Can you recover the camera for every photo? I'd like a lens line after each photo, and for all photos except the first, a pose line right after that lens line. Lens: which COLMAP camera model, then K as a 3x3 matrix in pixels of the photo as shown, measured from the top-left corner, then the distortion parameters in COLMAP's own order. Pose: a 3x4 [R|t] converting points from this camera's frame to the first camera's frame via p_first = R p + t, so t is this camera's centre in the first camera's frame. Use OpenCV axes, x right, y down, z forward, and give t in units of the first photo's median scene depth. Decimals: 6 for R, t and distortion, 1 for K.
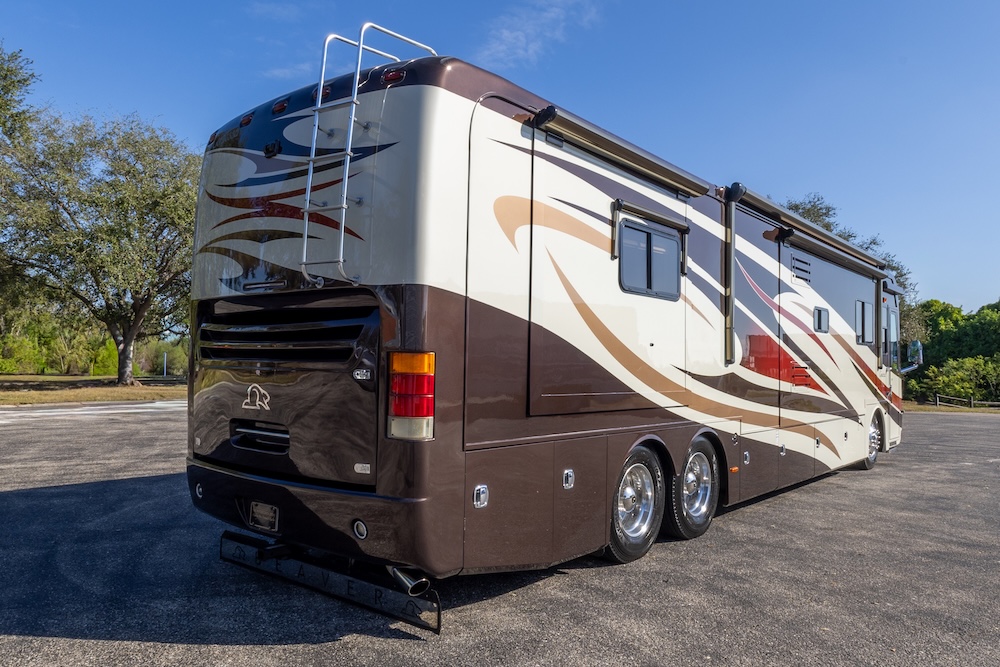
lens RADIAL K [[689.4, 0, 500.0], [0, 689.4, 333.5], [0, 0, 1]] dist [0.021751, -0.005380]
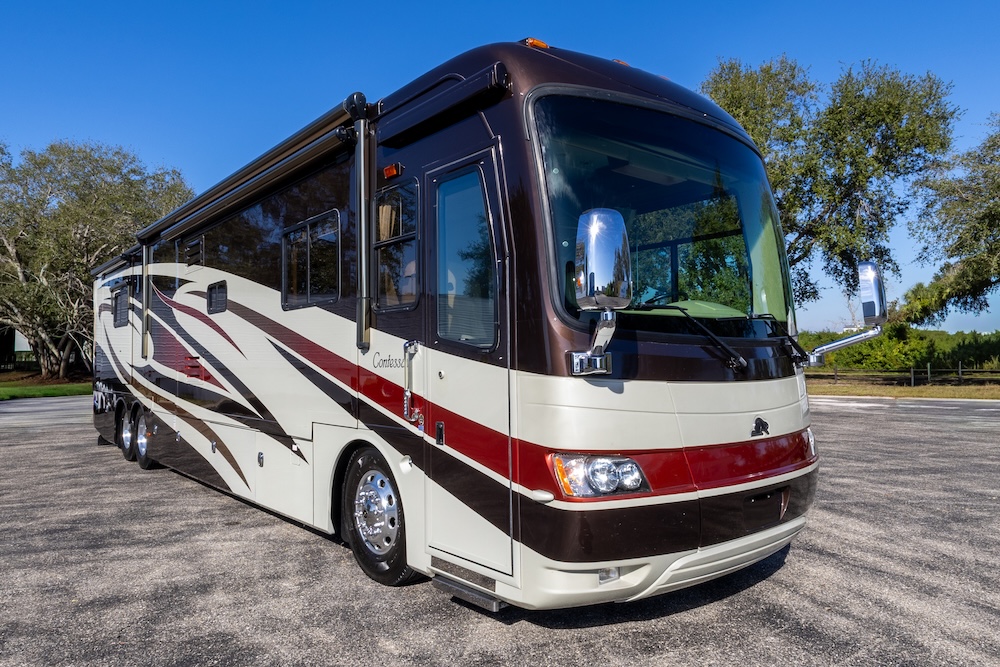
lens RADIAL K [[689.4, 0, 500.0], [0, 689.4, 333.5], [0, 0, 1]] dist [0.021751, -0.005380]
pose [[-0.174376, -0.053125, -0.983245, 1.818113], [0.056563, 0.996354, -0.063865, 0.140971], [0.983053, -0.066751, -0.170735, 2.213138]]
